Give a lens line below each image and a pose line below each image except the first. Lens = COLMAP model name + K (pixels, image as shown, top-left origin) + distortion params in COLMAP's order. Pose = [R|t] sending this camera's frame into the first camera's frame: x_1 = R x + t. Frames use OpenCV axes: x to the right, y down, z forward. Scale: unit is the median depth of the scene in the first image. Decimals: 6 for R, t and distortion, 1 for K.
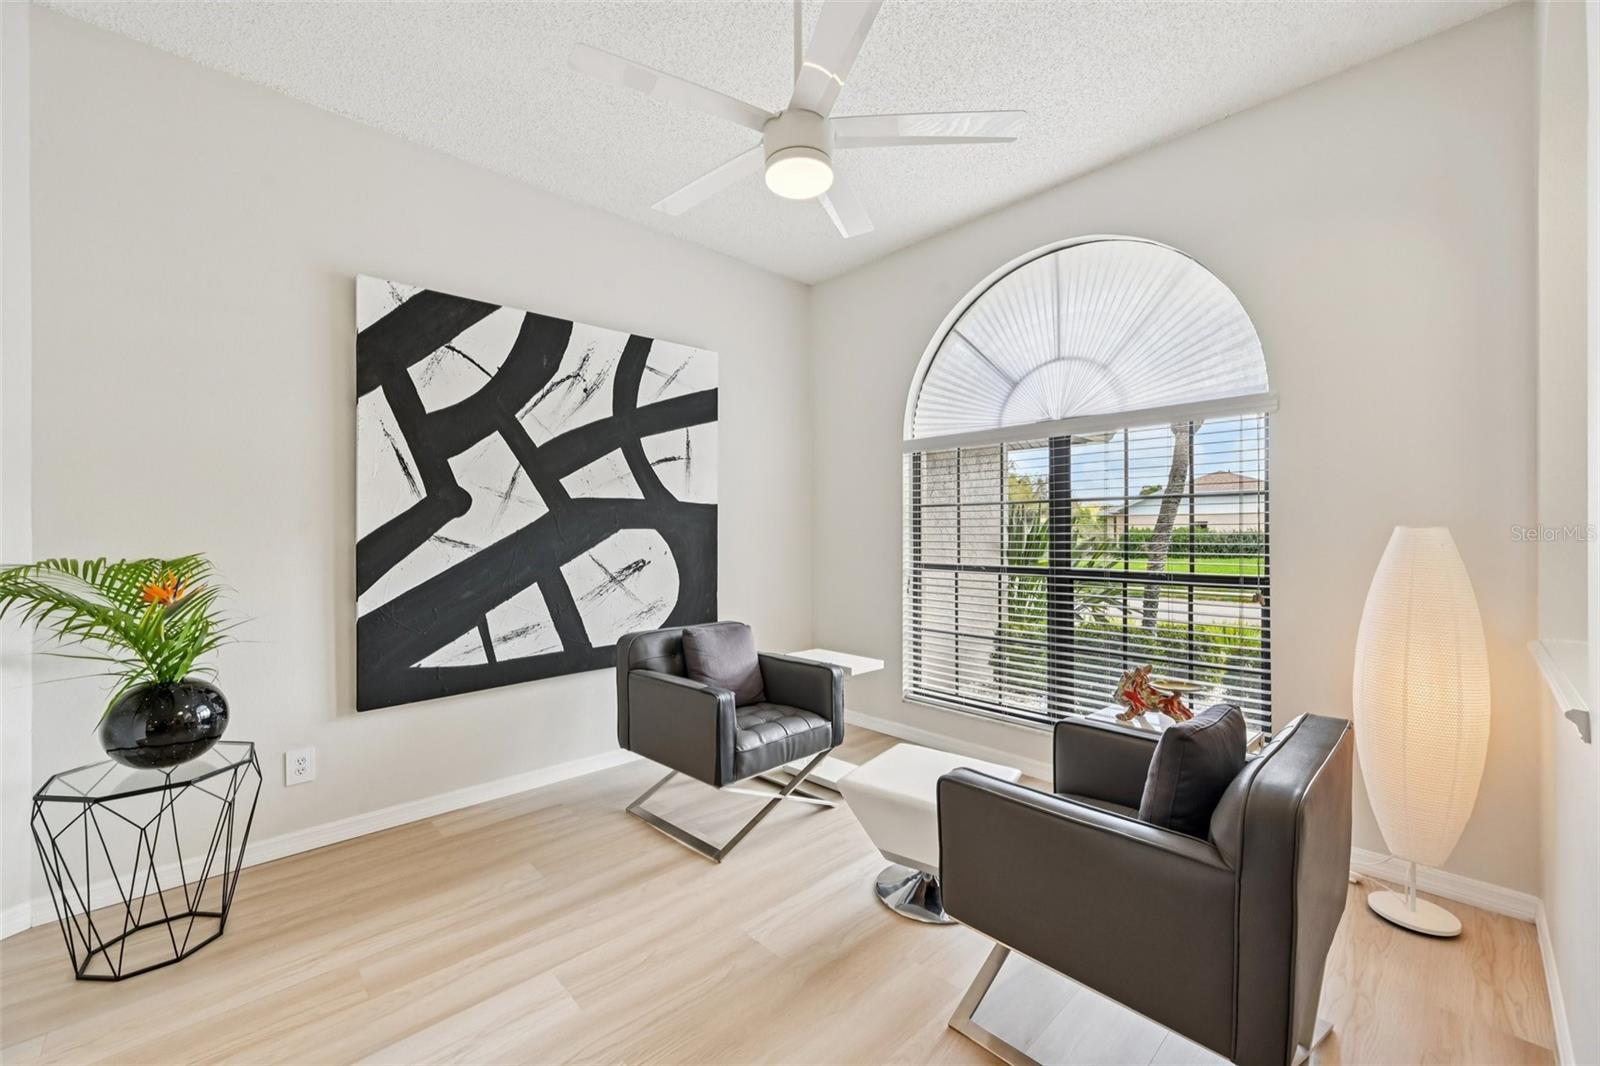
lens RADIAL K [[635.2, 0, 800.0], [0, 635.2, 533.0], [0, 0, 1]] dist [-0.000494, 0.000199]
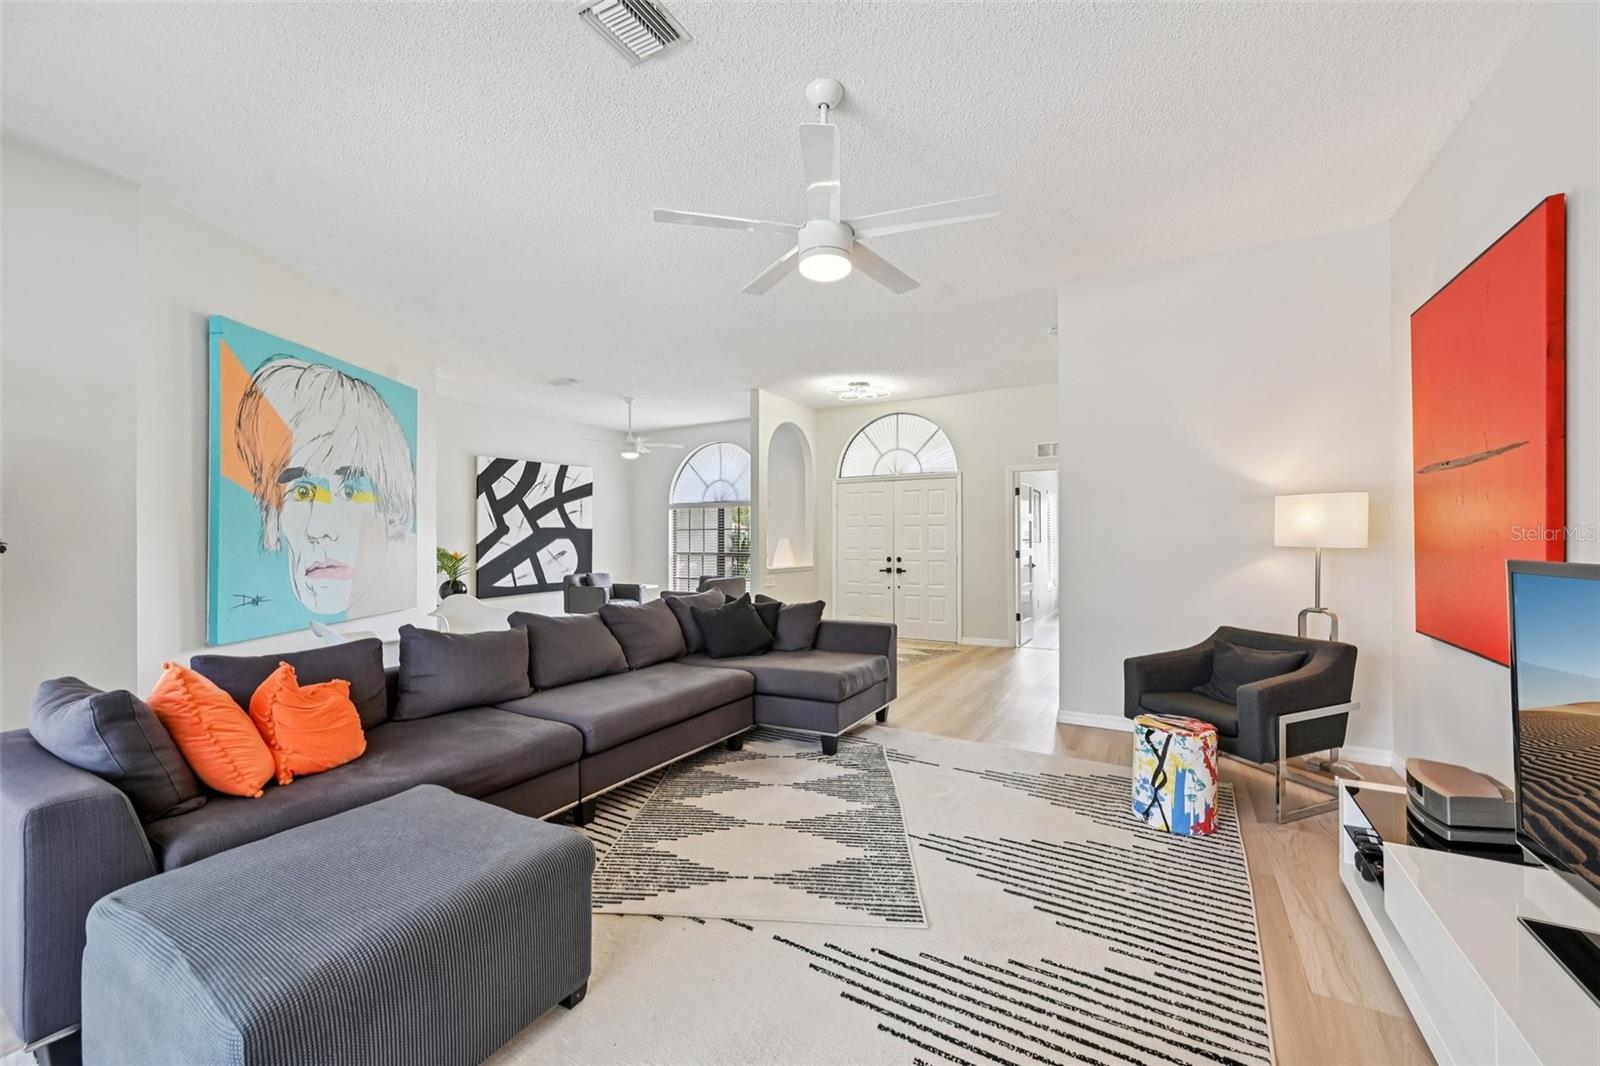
lens RADIAL K [[631.1, 0, 803.1], [0, 631.1, 539.1], [0, 0, 1]] dist [-0.000259, -0.000016]
pose [[0.957420, -0.000356, 0.288700, -0.063912], [0.001314, 0.999994, -0.003124, 0.004104], [-0.288697, 0.003371, 0.957415, -1.915788]]
